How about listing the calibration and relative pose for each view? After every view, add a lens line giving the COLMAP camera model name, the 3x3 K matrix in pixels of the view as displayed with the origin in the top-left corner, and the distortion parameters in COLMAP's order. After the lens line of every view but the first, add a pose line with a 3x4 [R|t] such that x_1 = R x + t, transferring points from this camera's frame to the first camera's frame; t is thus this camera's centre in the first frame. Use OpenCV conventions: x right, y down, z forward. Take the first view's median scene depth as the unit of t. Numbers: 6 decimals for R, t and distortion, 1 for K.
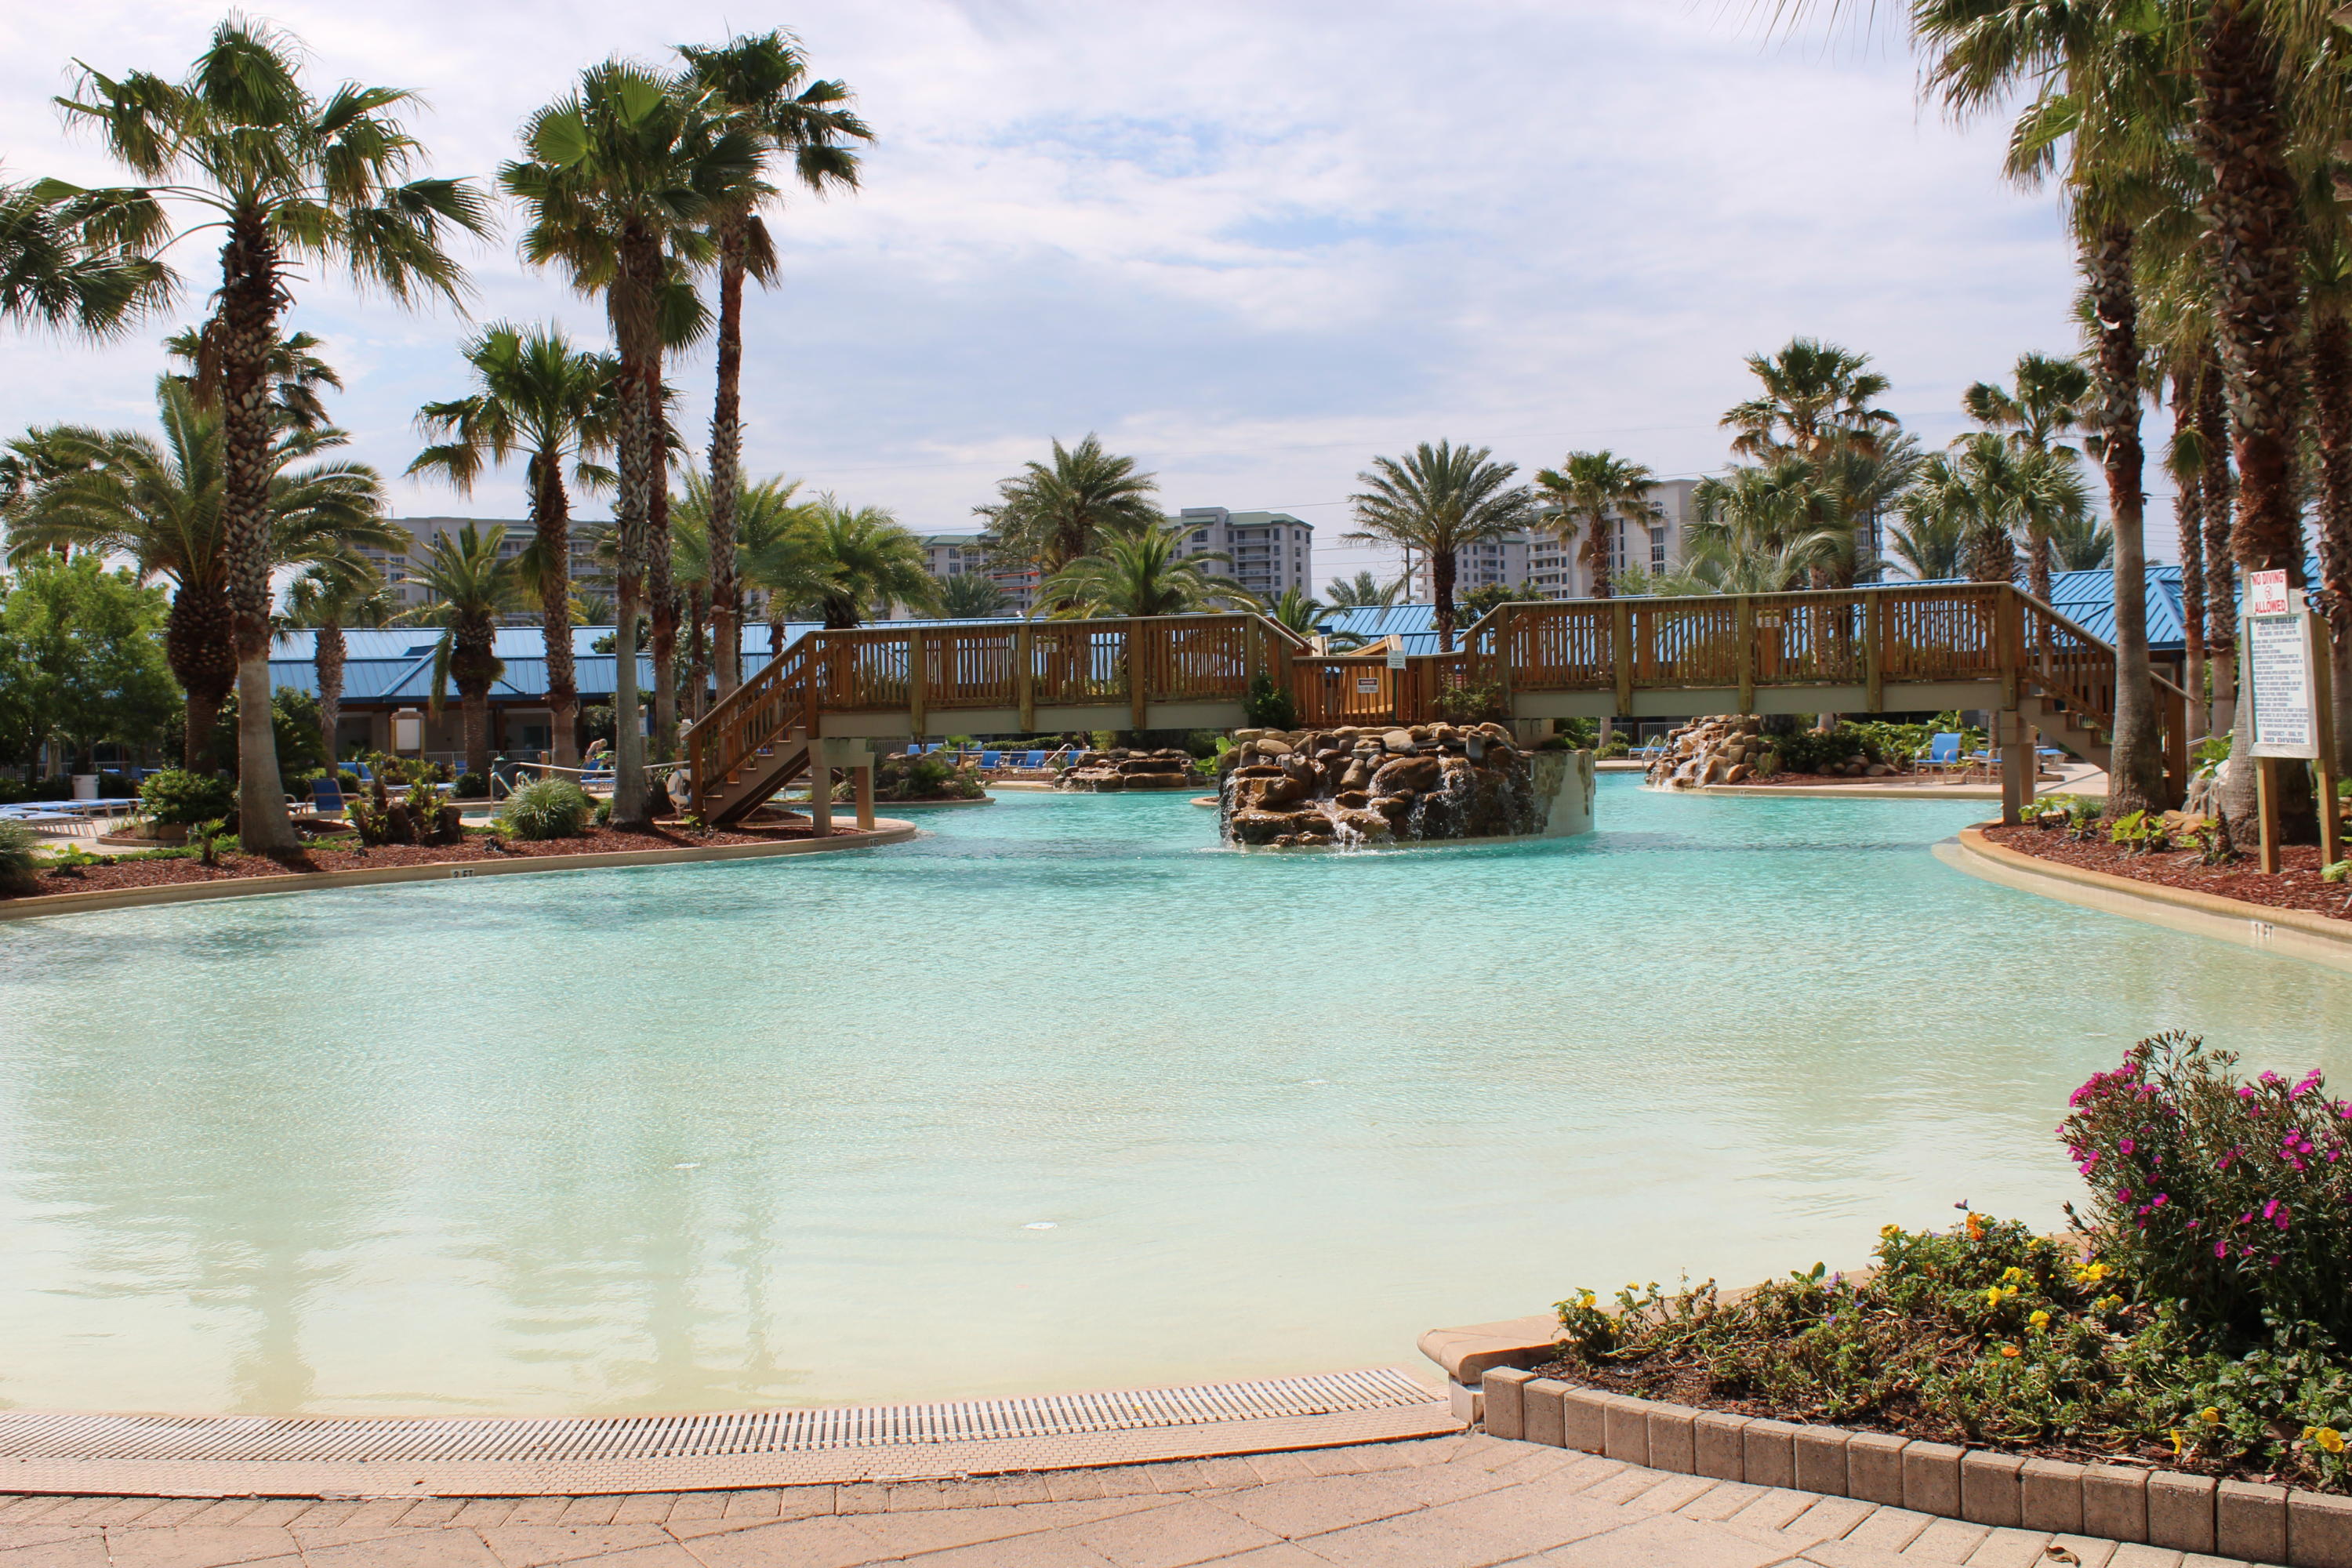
lens RADIAL K [[2089.8, 0, 1188.3], [0, 2089.8, 711.9], [0, 0, 1]] dist [-0.154473, 0.134592]
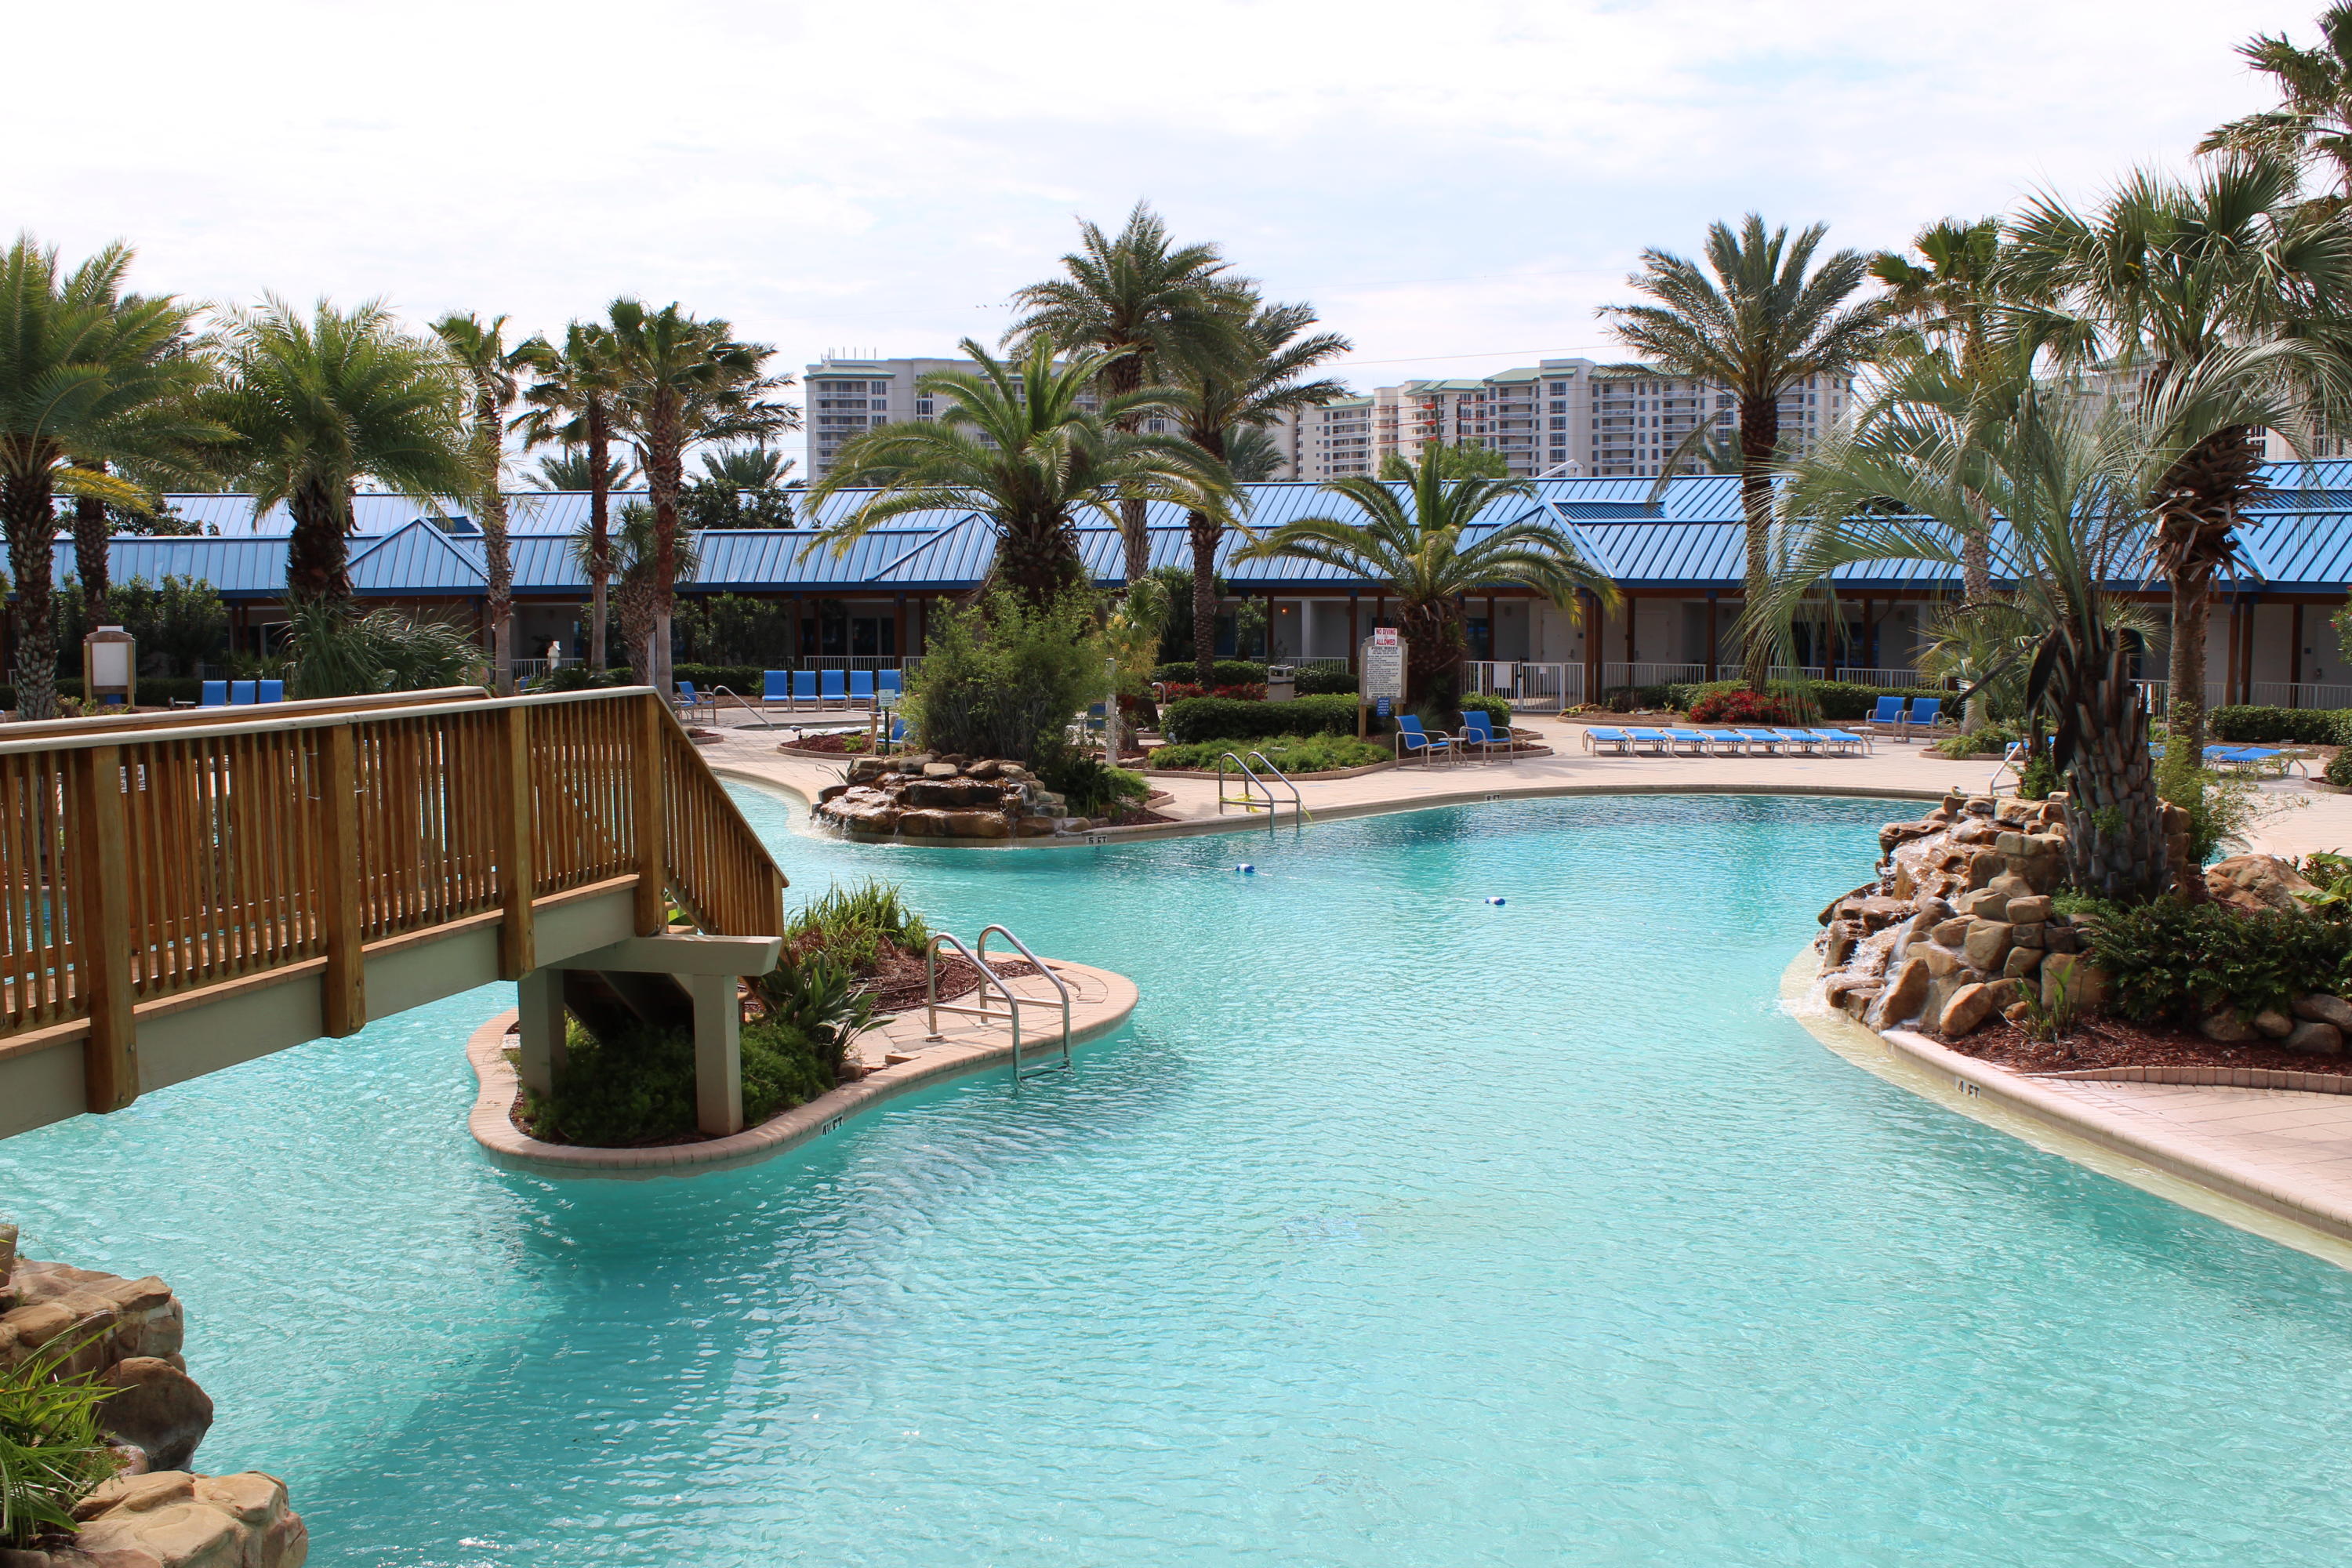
lens RADIAL K [[2089.8, 0, 1188.3], [0, 2089.8, 711.9], [0, 0, 1]] dist [-0.154473, 0.134592]
pose [[0.959360, 0.042192, -0.279013, 0.184594], [-0.024082, 0.997393, 0.068021, -0.032138], [0.281156, -0.058538, 0.957875, 0.504598]]
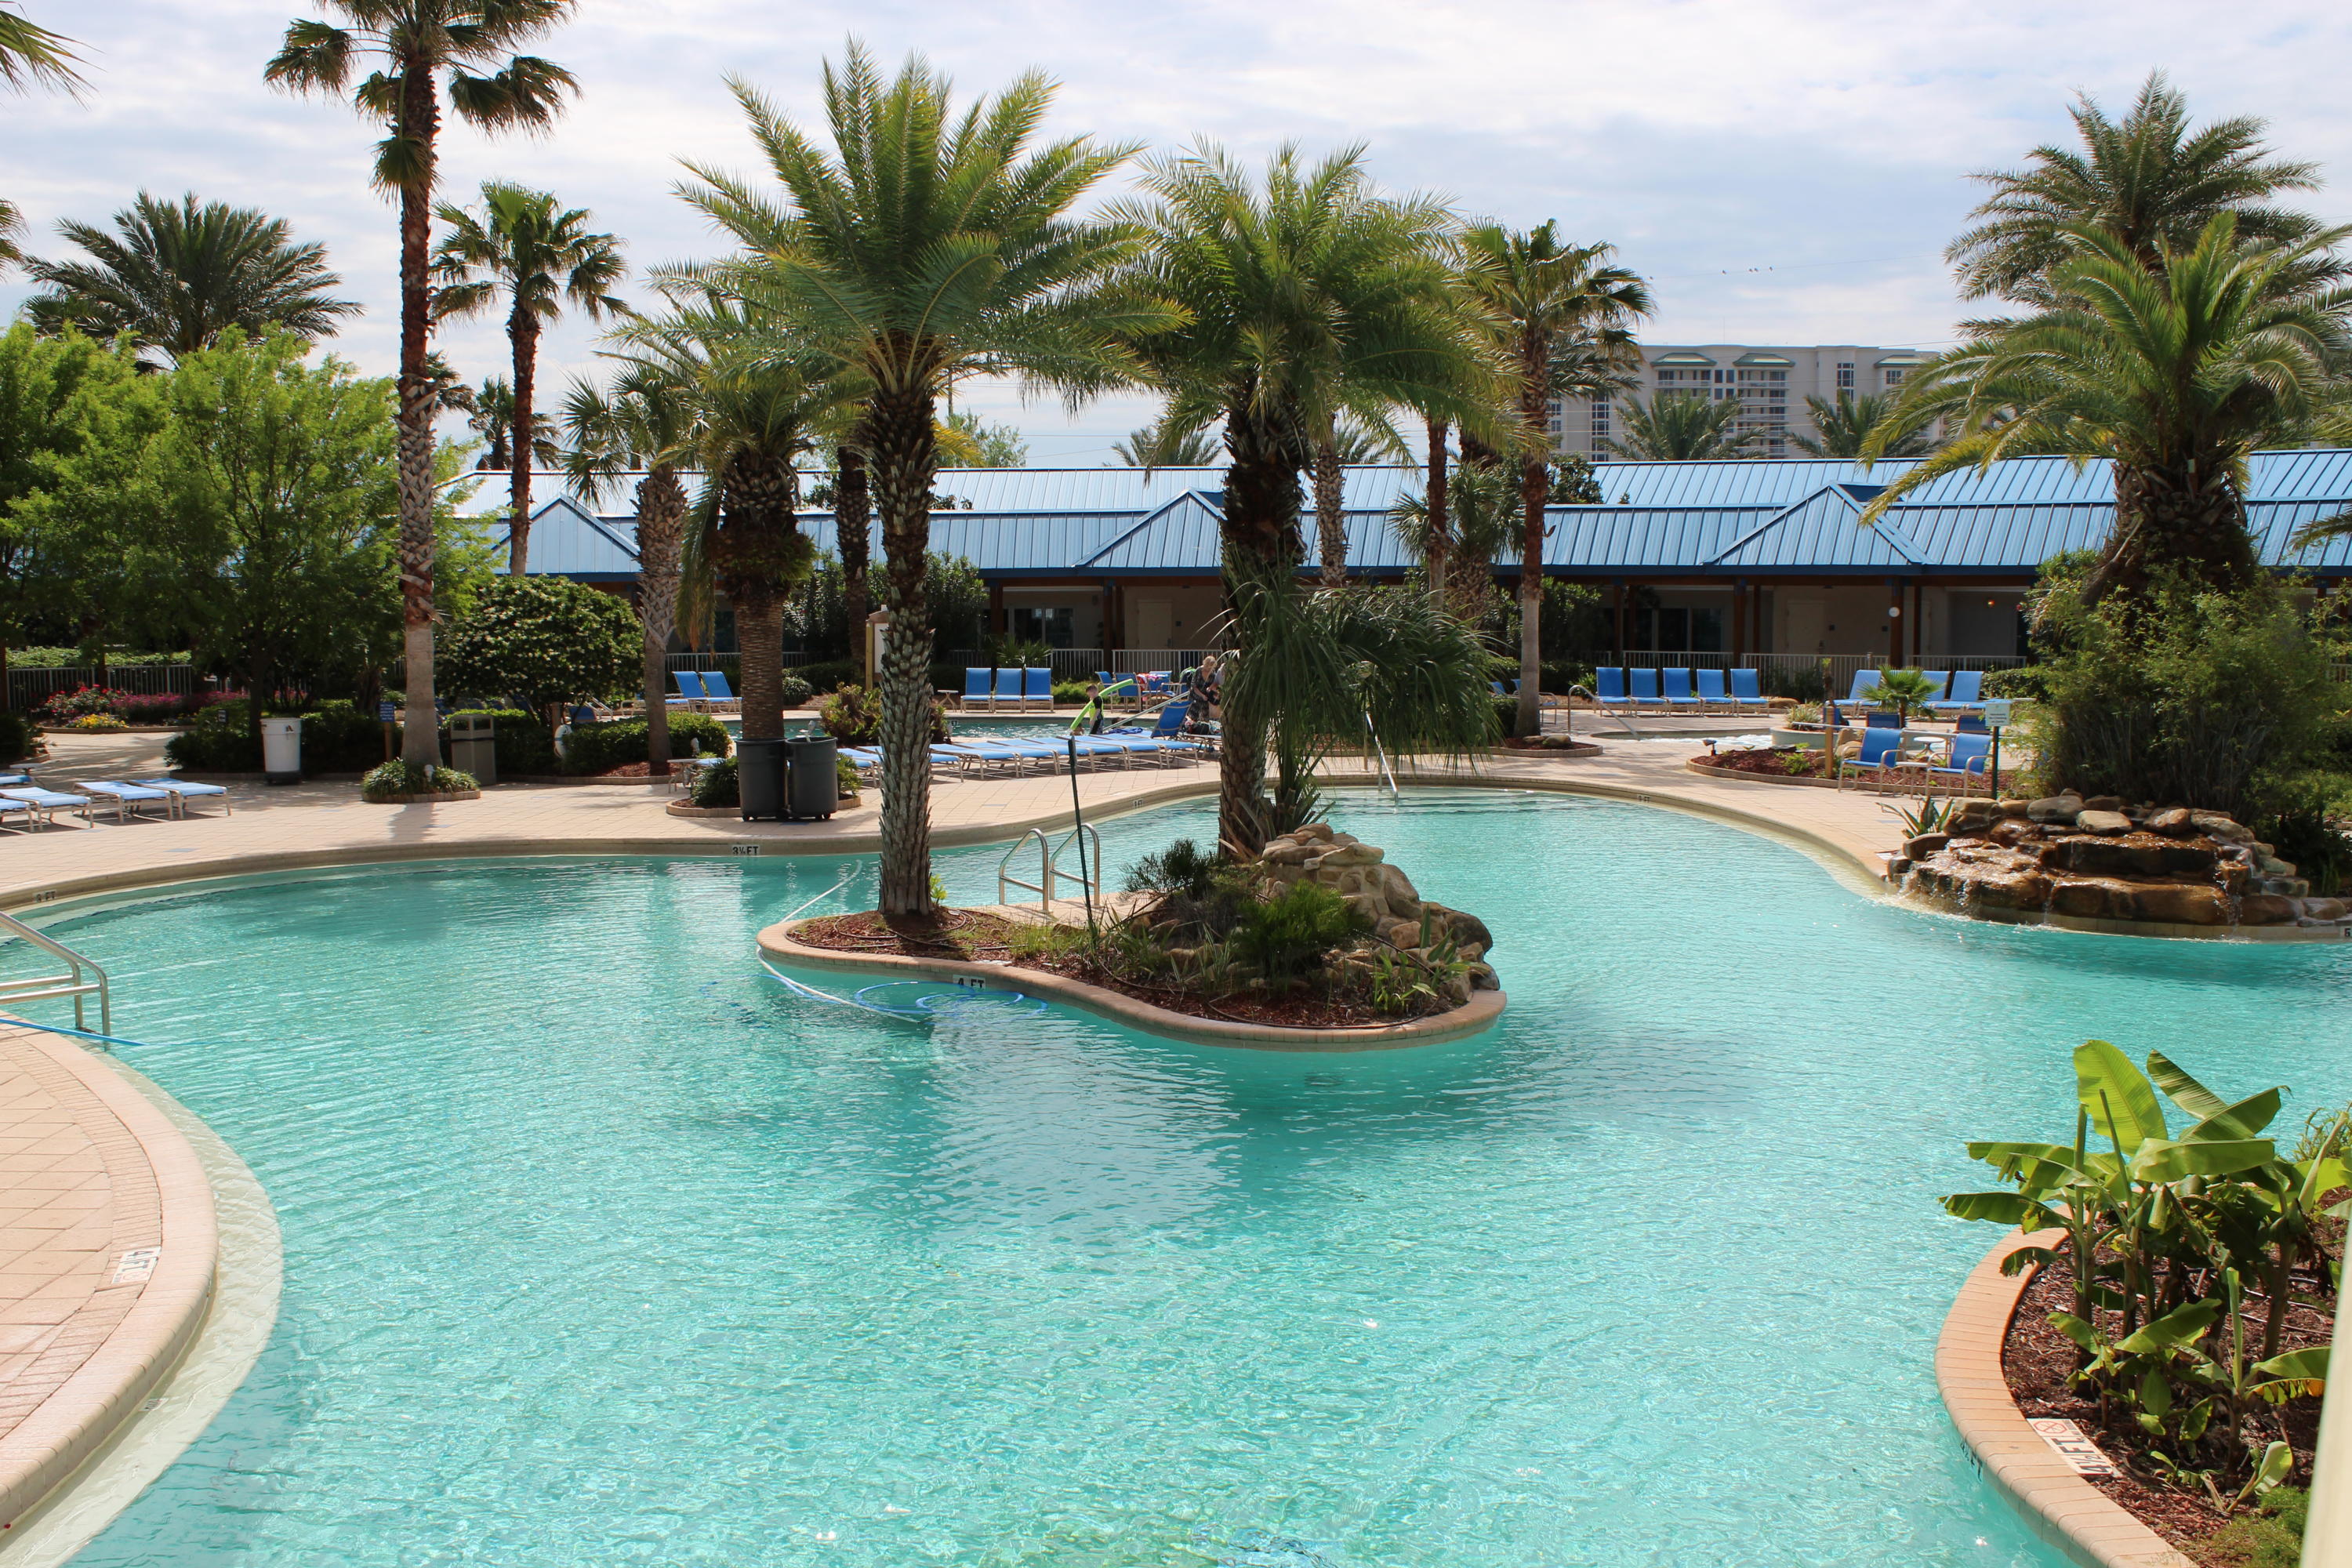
lens RADIAL K [[2089.8, 0, 1188.3], [0, 2089.8, 711.9], [0, 0, 1]] dist [-0.154473, 0.134592]
pose [[0.830778, 0.063318, -0.552991, 0.039853], [-0.023998, 0.996659, 0.078065, -0.023293], [0.556087, -0.051584, 0.829522, 0.605578]]
